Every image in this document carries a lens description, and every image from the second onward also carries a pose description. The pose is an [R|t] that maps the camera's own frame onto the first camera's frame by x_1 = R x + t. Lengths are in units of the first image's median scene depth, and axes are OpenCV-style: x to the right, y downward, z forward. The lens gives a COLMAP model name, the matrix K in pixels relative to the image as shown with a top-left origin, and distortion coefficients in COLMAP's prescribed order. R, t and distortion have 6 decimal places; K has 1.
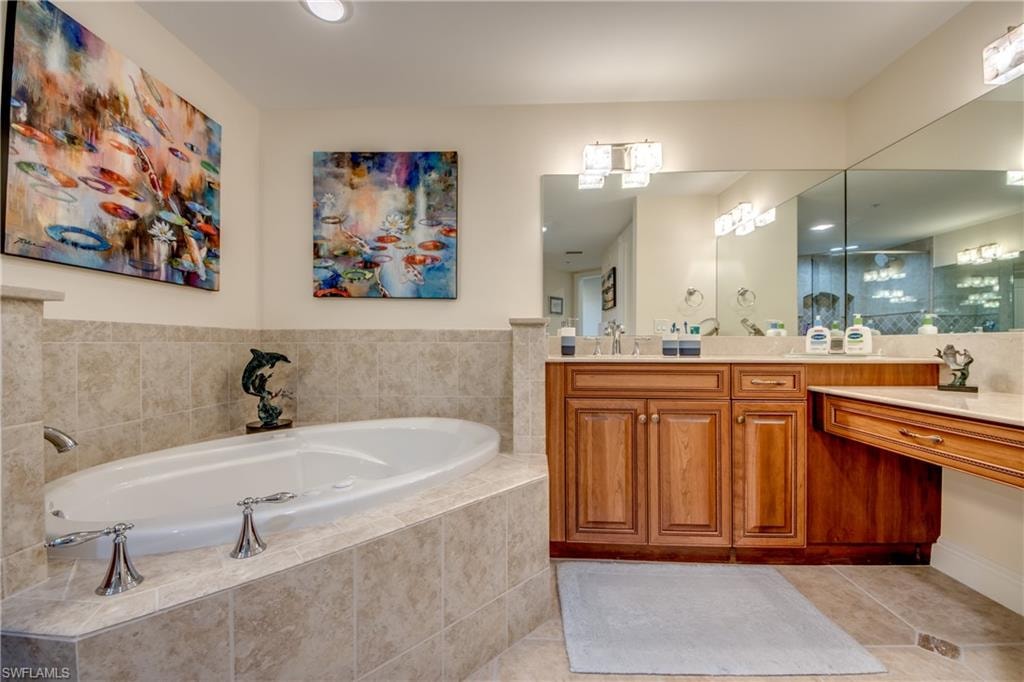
lens RADIAL K [[391.4, 0, 512.0], [0, 391.4, 341.0], [0, 0, 1]] dist [0.055587, -0.026599]
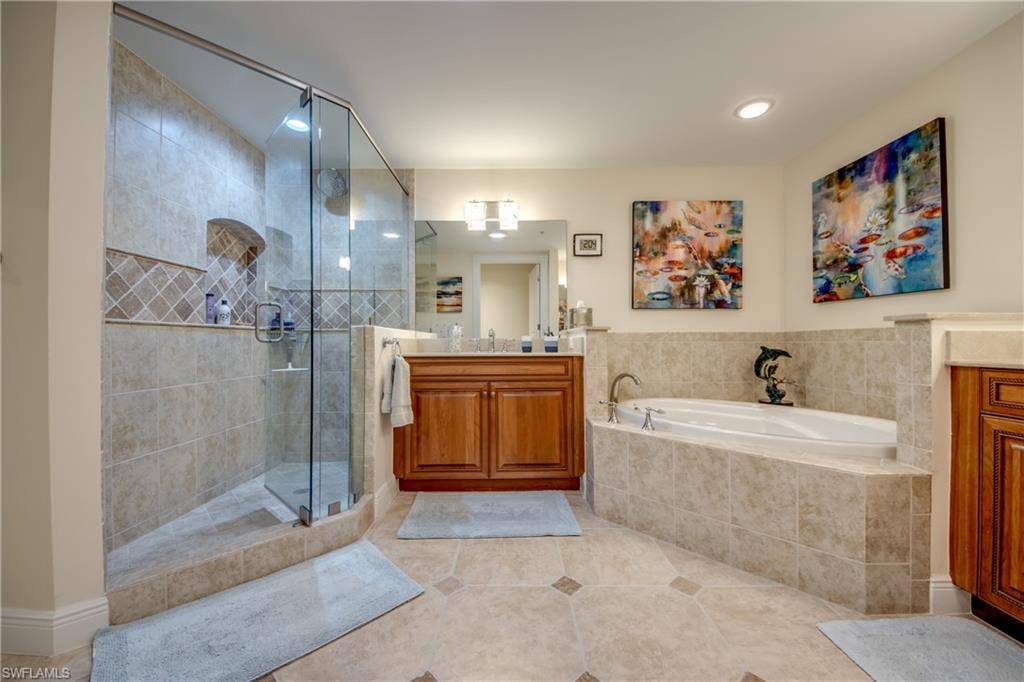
lens RADIAL K [[396.5, 0, 509.9], [0, 396.5, 319.1], [0, 0, 1]] dist [0.048030, -0.028048]
pose [[0.046482, -0.059213, -0.997163, 0.712666], [0.010178, 0.998218, -0.058801, -0.001686], [0.998867, -0.007416, 0.047002, 0.033162]]
